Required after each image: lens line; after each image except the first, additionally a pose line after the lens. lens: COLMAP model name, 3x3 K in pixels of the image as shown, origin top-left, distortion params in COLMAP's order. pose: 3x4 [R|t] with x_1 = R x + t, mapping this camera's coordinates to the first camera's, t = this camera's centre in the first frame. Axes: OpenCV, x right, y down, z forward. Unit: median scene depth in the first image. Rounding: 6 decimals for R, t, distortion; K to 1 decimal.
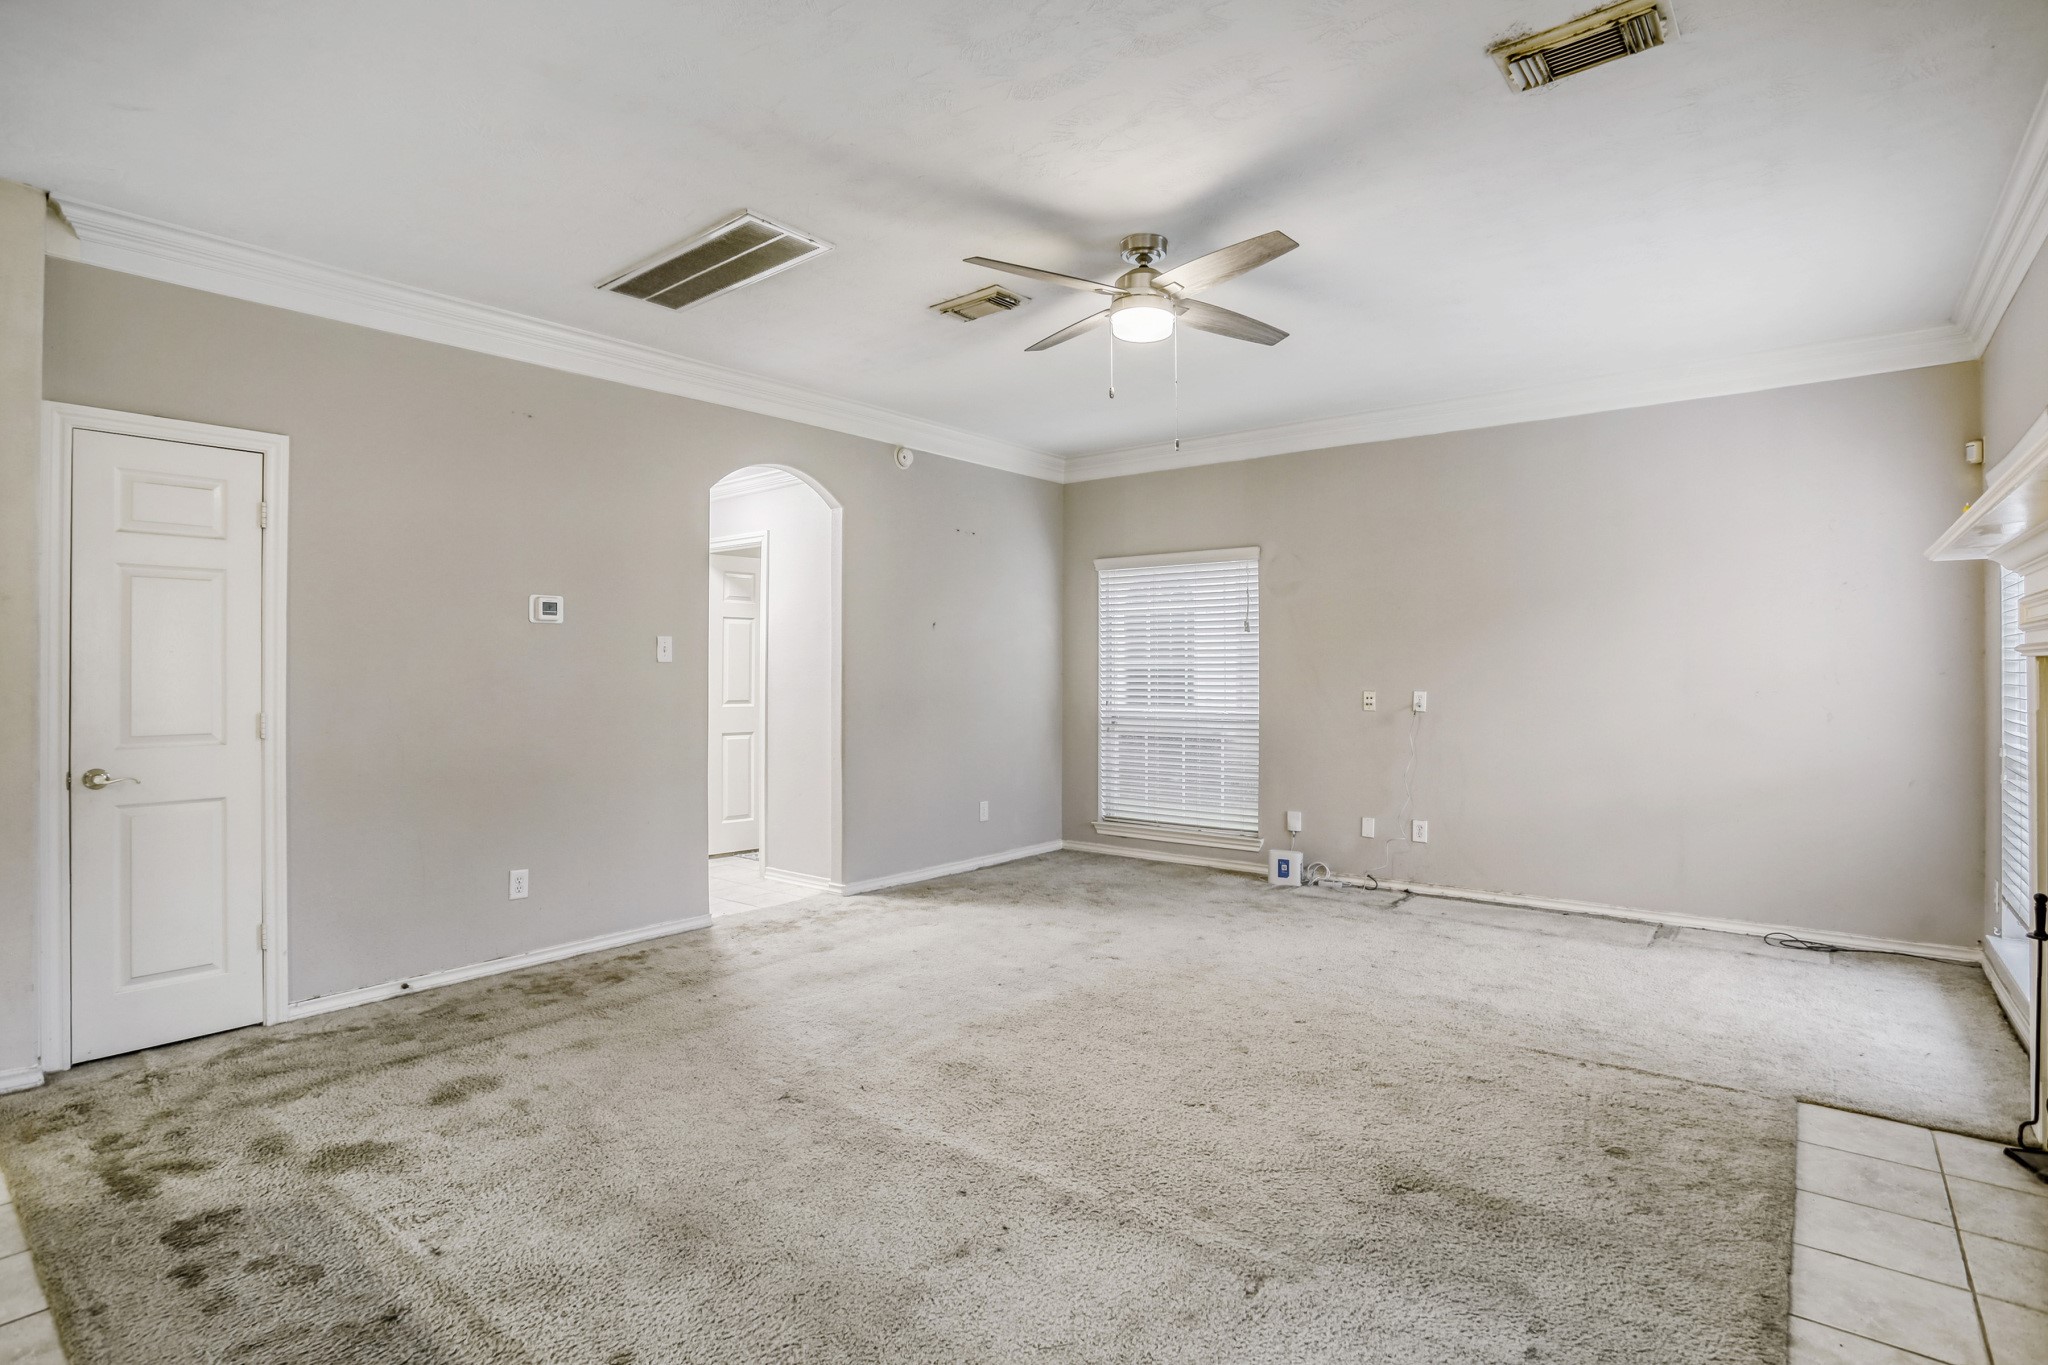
lens RADIAL K [[998.2, 0, 1023.2], [0, 998.2, 672.5], [0, 0, 1]] dist [-0.046041, 0.003713]
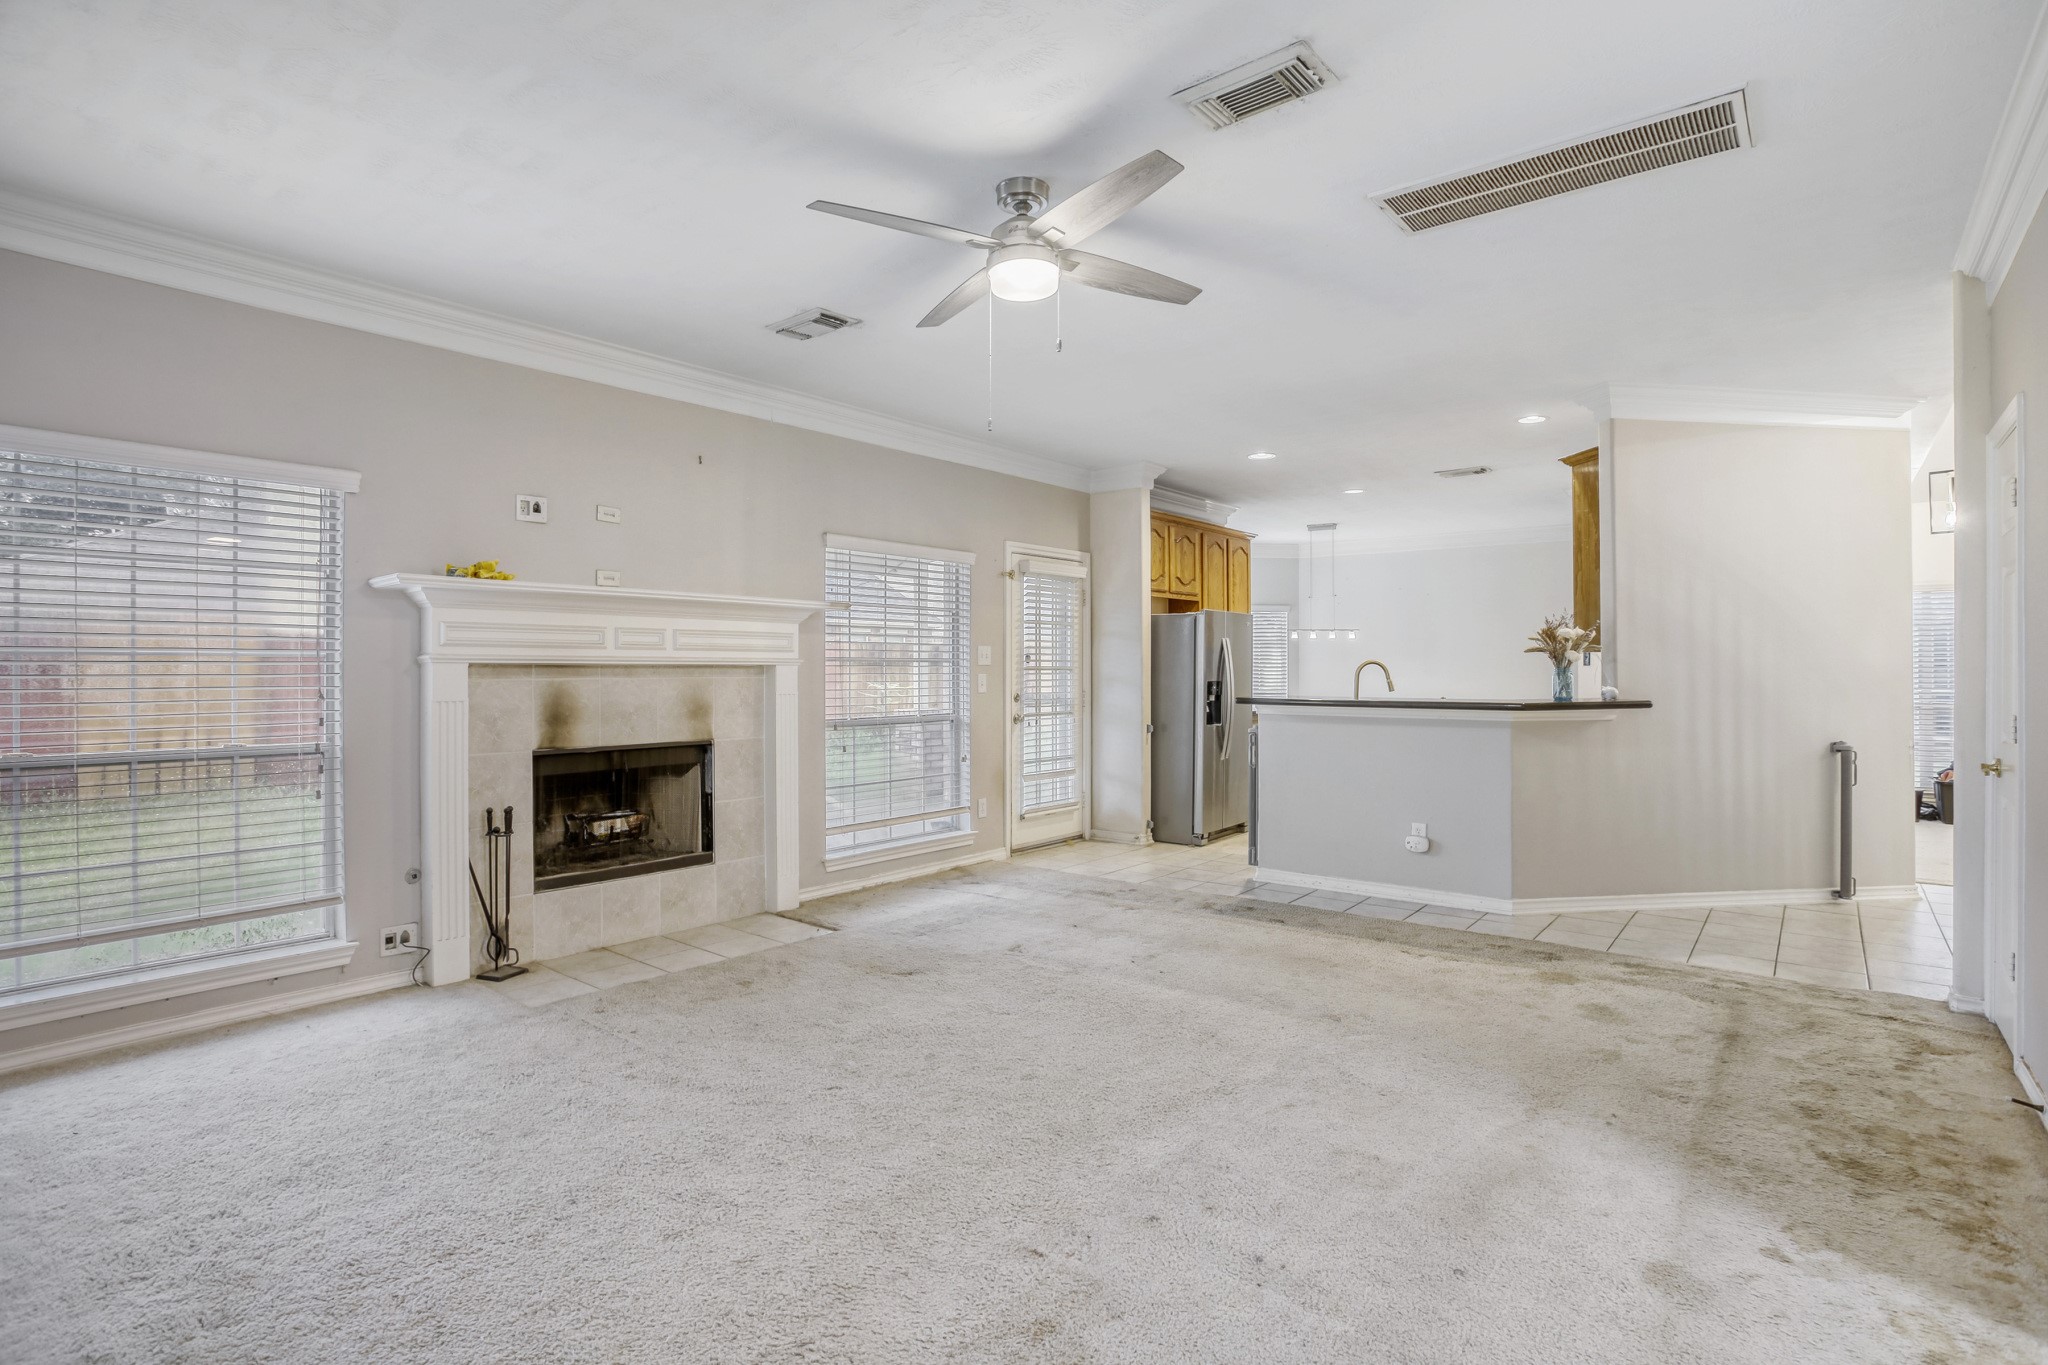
lens RADIAL K [[998.2, 0, 1023.2], [0, 998.2, 677.1], [0, 0, 1]] dist [-0.046041, 0.003713]
pose [[-0.999980, 0.005430, 0.003185, 0.124116], [0.005448, 0.999969, 0.005612, -0.003607], [-0.003154, 0.005629, -0.999979, 1.922309]]
